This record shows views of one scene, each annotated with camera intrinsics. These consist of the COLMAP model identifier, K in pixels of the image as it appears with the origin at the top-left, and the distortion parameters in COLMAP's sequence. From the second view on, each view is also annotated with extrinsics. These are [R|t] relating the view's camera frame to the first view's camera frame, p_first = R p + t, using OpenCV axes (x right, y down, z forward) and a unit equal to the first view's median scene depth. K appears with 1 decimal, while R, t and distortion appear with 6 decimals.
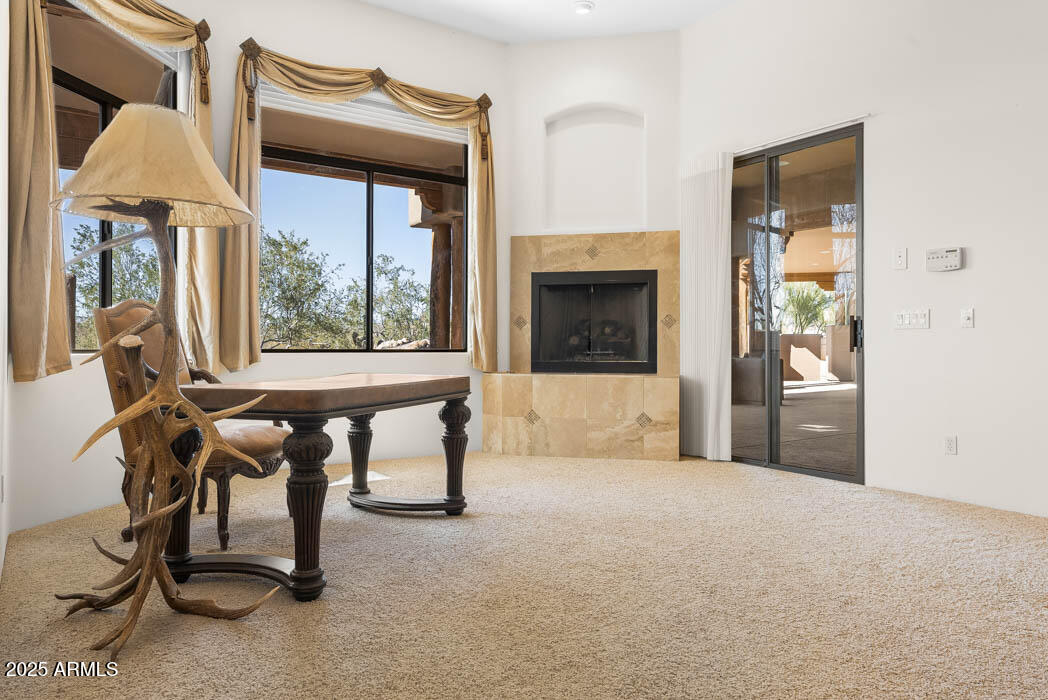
lens RADIAL K [[692.7, 0, 520.2], [0, 692.7, 344.5], [0, 0, 1]] dist [-0.002524, 0.001357]
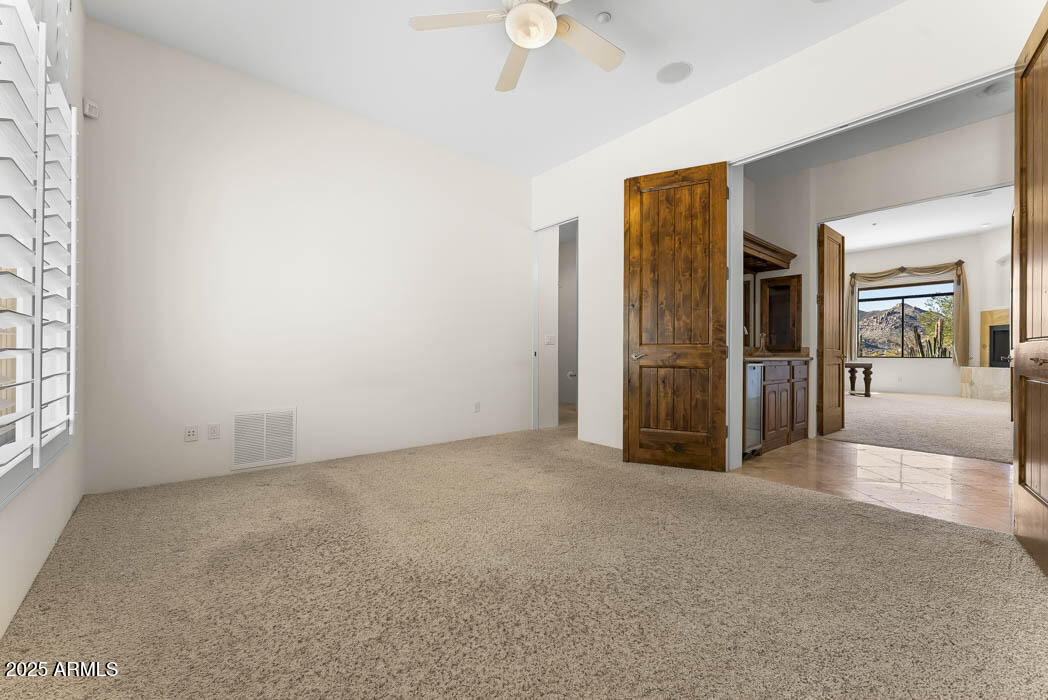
lens RADIAL K [[424.6, 0, 516.7], [0, 424.6, 353.3], [0, 0, 1]] dist [0.001915, 0.000101]
pose [[0.096044, -0.003687, -0.995370, 1.442881], [-0.002494, 0.999989, -0.003944, 0.001992], [0.995374, 0.002862, 0.096034, -0.848214]]
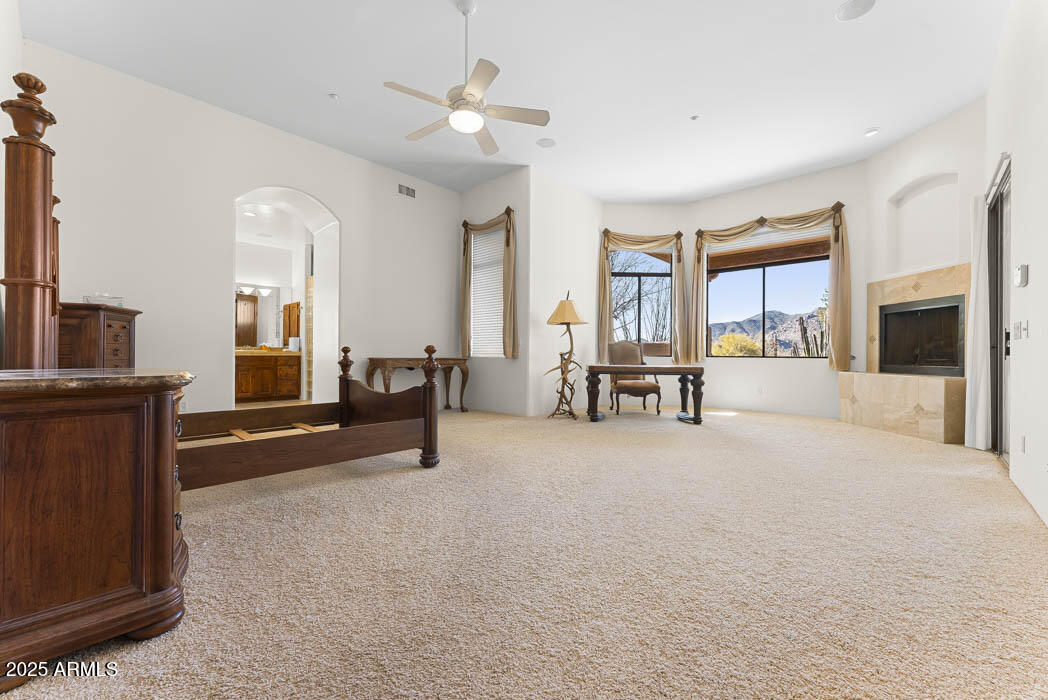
lens RADIAL K [[424.6, 0, 518.8], [0, 424.6, 352.2], [0, 0, 1]] dist [0.001915, 0.000101]
pose [[0.215961, -0.004781, -0.976390, 0.802611], [-0.002162, 0.999983, -0.005375, 0.002970], [0.976400, 0.003272, 0.215947, 0.046511]]
